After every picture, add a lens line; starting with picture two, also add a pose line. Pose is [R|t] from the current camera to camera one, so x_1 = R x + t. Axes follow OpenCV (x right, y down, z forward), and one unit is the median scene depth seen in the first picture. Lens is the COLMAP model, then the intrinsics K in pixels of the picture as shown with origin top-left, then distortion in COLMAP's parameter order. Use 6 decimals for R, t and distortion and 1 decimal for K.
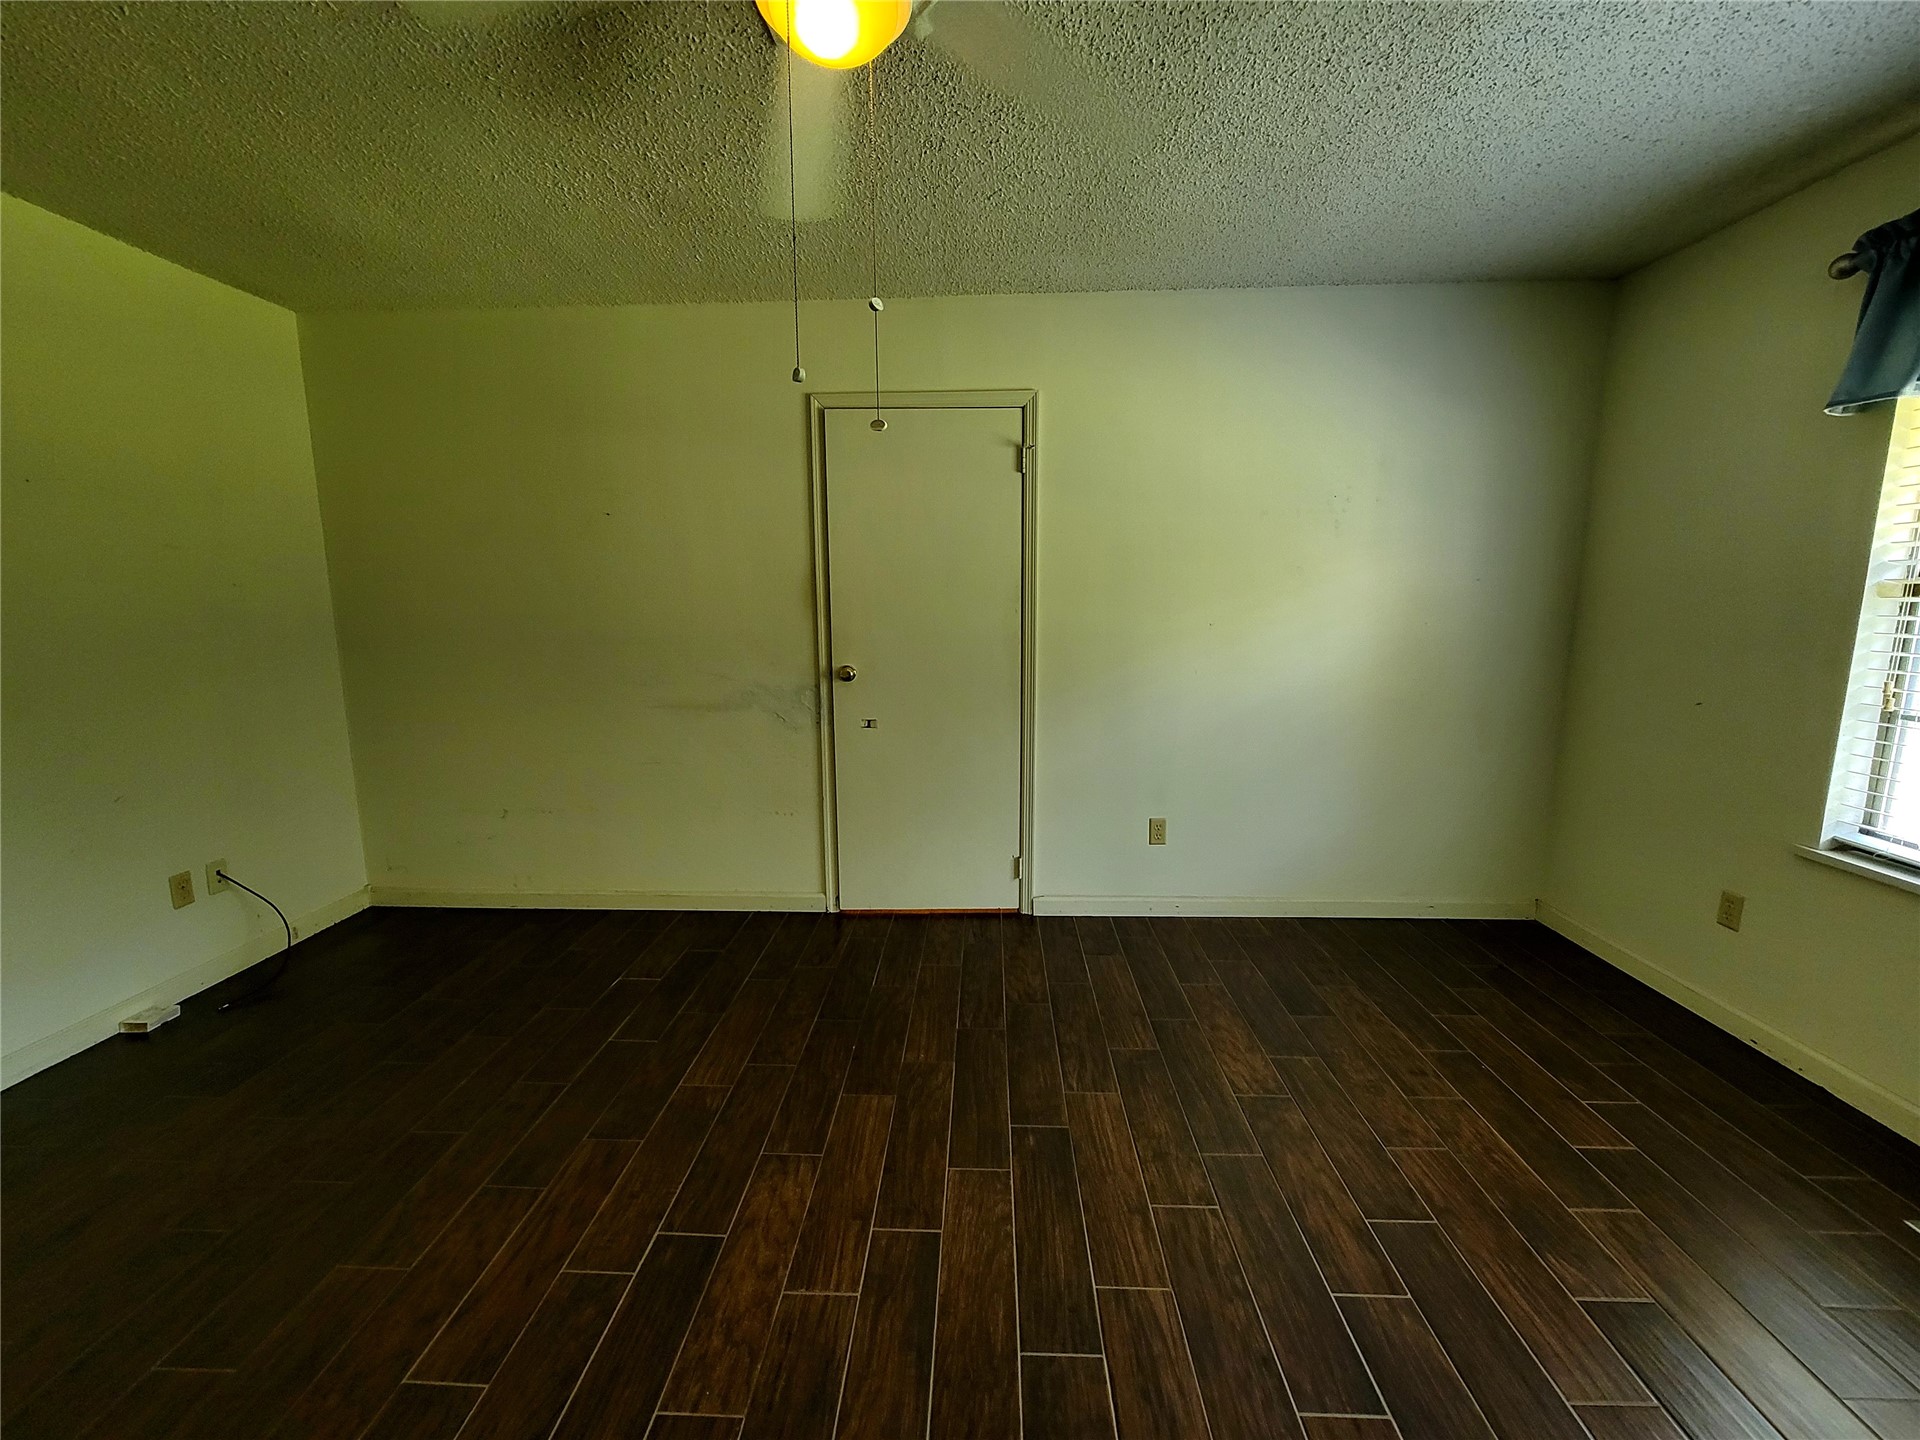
lens RADIAL K [[786.3, 0, 956.7], [0, 786.3, 720.5], [0, 0, 1]] dist [-0.005732, 0.003057]
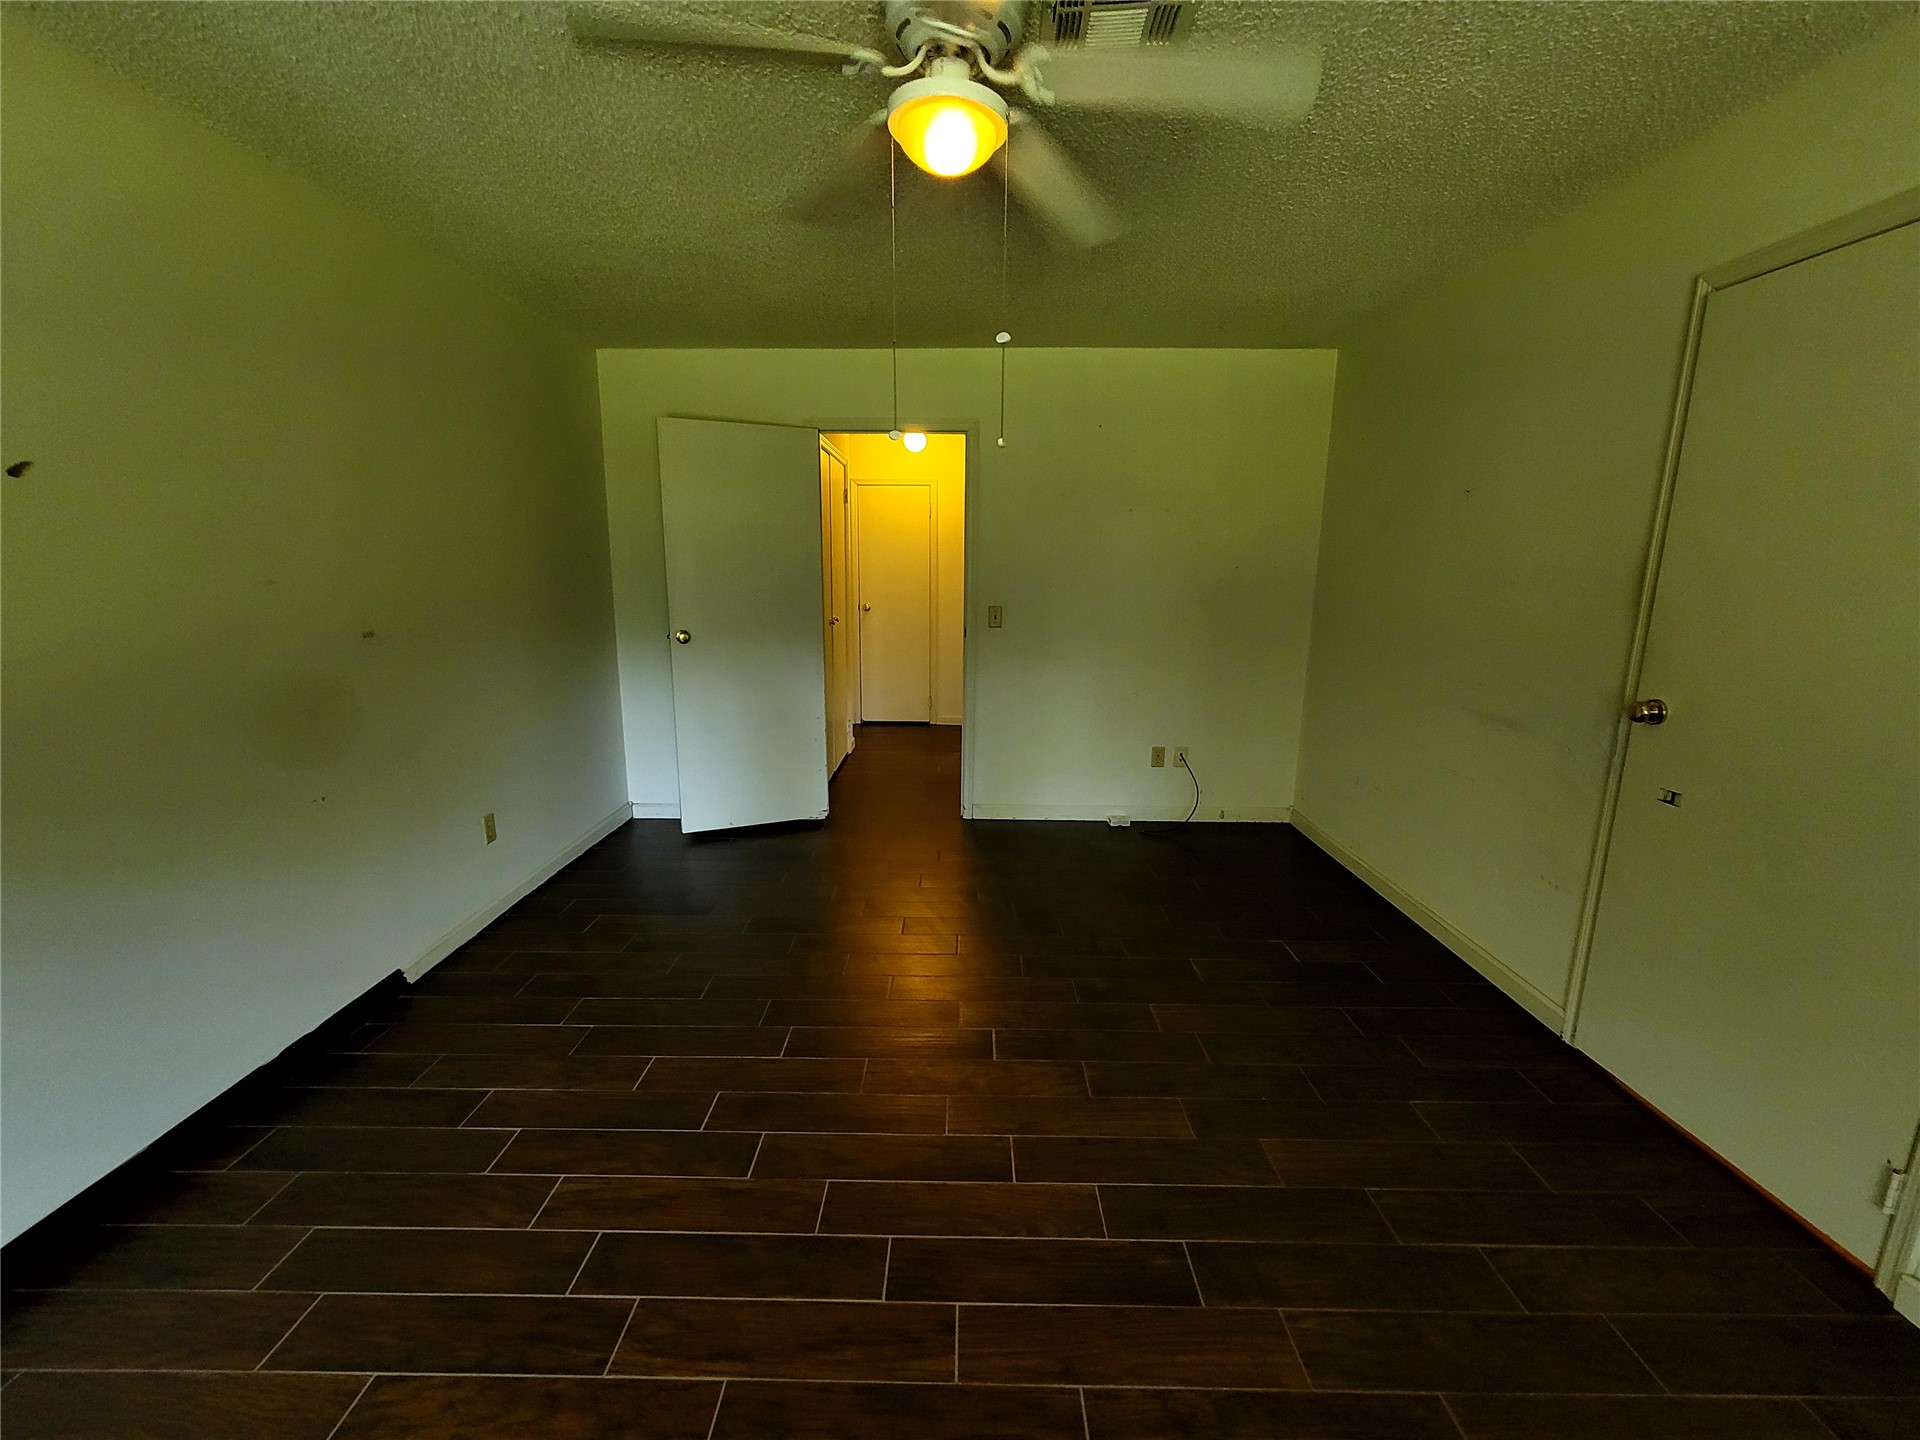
lens RADIAL K [[786.3, 0, 955.4], [0, 786.3, 724.2], [0, 0, 1]] dist [-0.005732, 0.003057]
pose [[0.030247, 0.201963, -0.978926, 0.495569], [-0.162553, 0.967330, 0.194549, -0.084903], [0.986236, 0.153242, 0.062088, 0.413255]]
